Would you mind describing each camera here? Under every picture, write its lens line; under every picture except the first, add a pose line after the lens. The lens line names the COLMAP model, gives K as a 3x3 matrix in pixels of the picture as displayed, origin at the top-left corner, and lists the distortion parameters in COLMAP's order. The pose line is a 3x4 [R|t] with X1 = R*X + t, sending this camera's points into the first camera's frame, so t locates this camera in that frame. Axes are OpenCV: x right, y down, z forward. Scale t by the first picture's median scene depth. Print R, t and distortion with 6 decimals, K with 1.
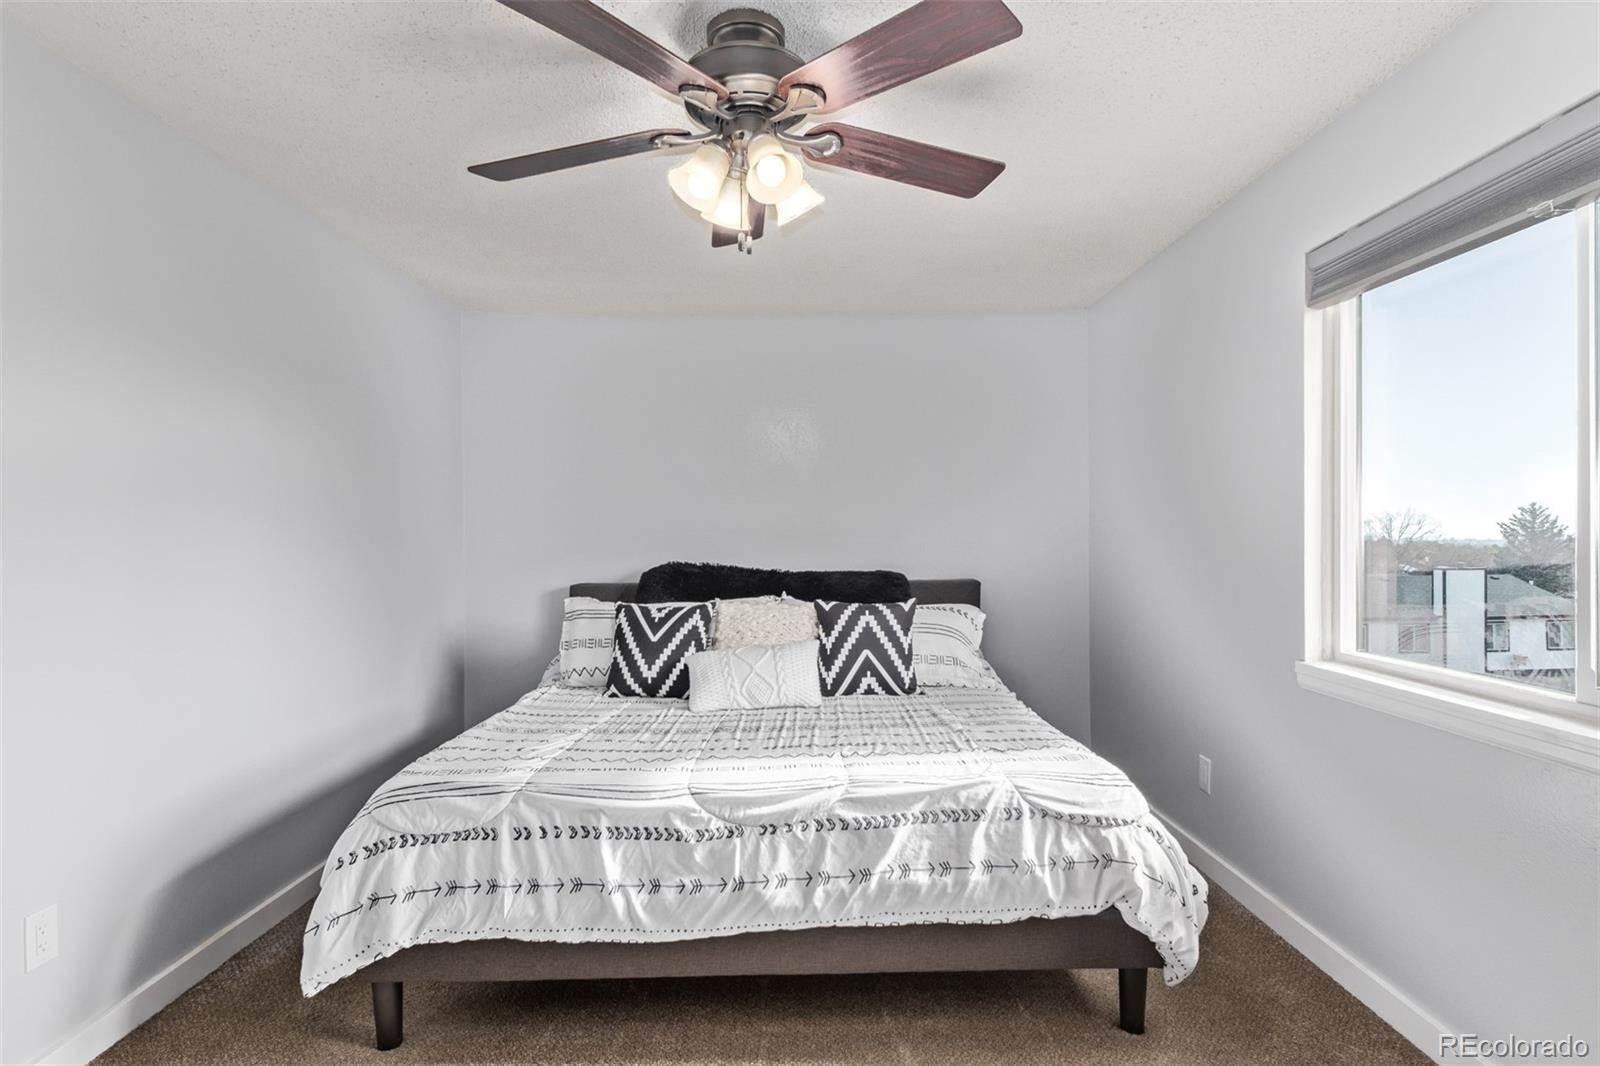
lens RADIAL K [[819.7, 0, 804.0], [0, 819.7, 528.4], [0, 0, 1]] dist [0.013087, 0.000278]
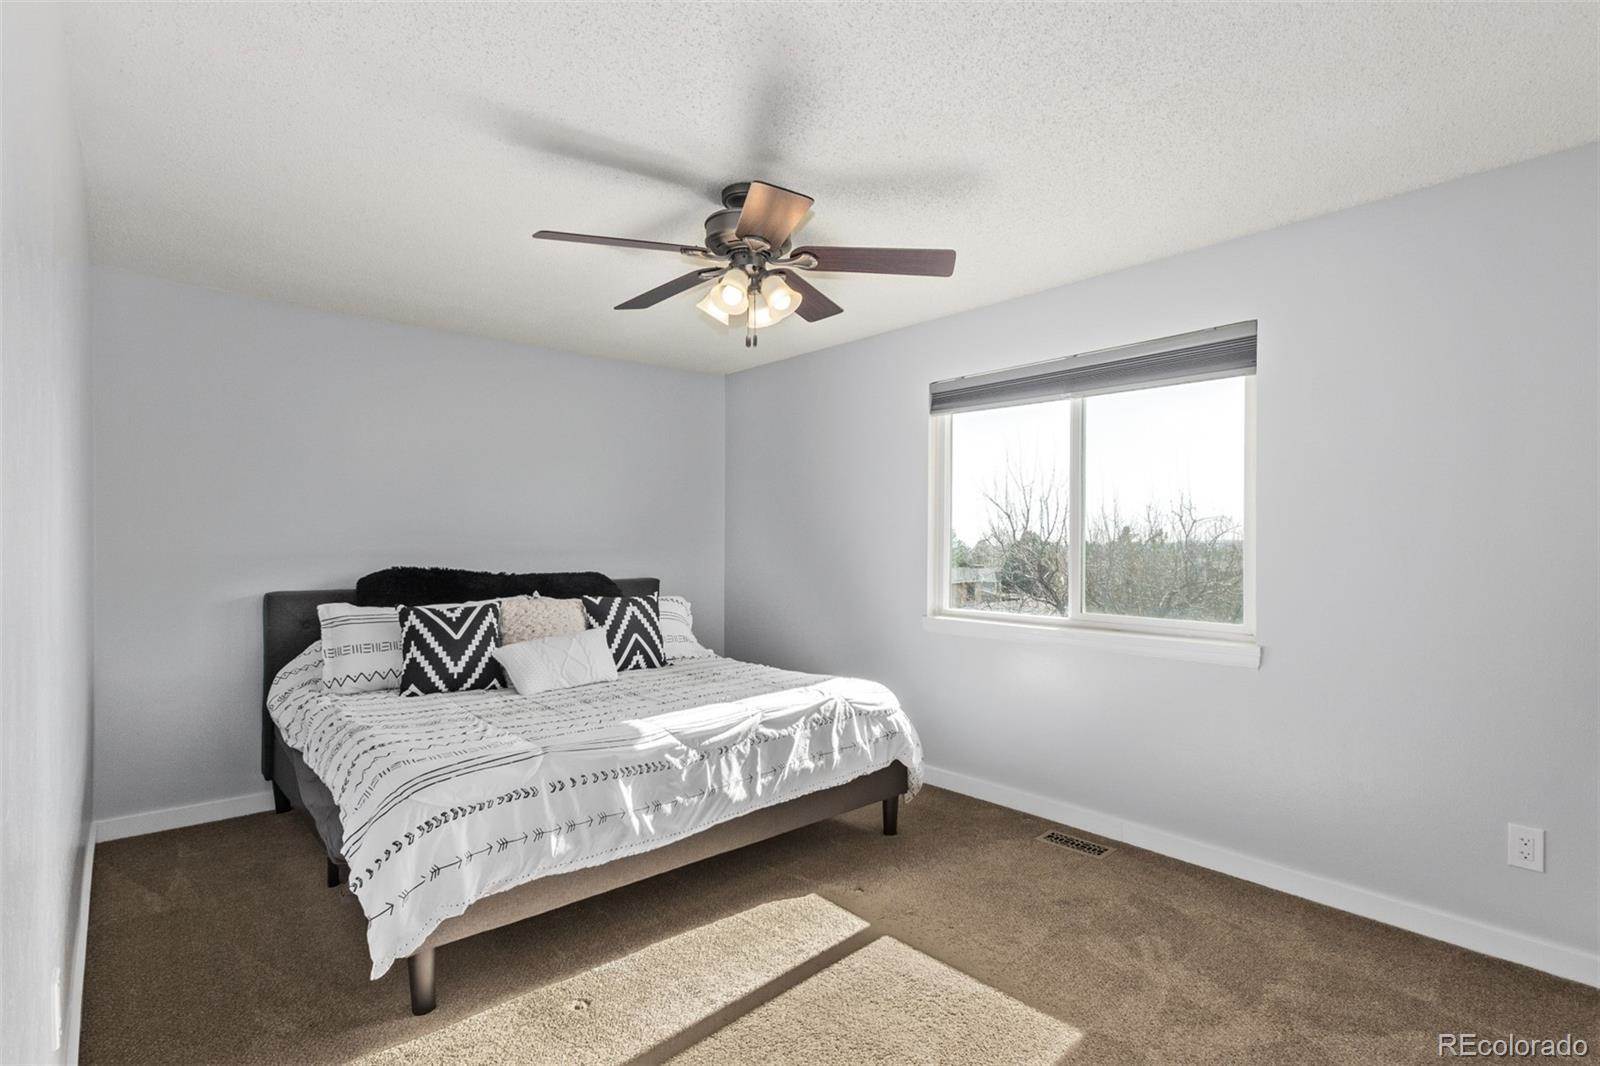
lens RADIAL K [[756.9, 0, 797.7], [0, 756.9, 539.8], [0, 0, 1]] dist [0.016742, 0.000220]
pose [[0.771405, 0.010681, 0.636255, -0.769821], [-0.012196, 0.999924, -0.001999, 0.006764], [-0.636228, -0.006218, 0.771476, -0.081530]]
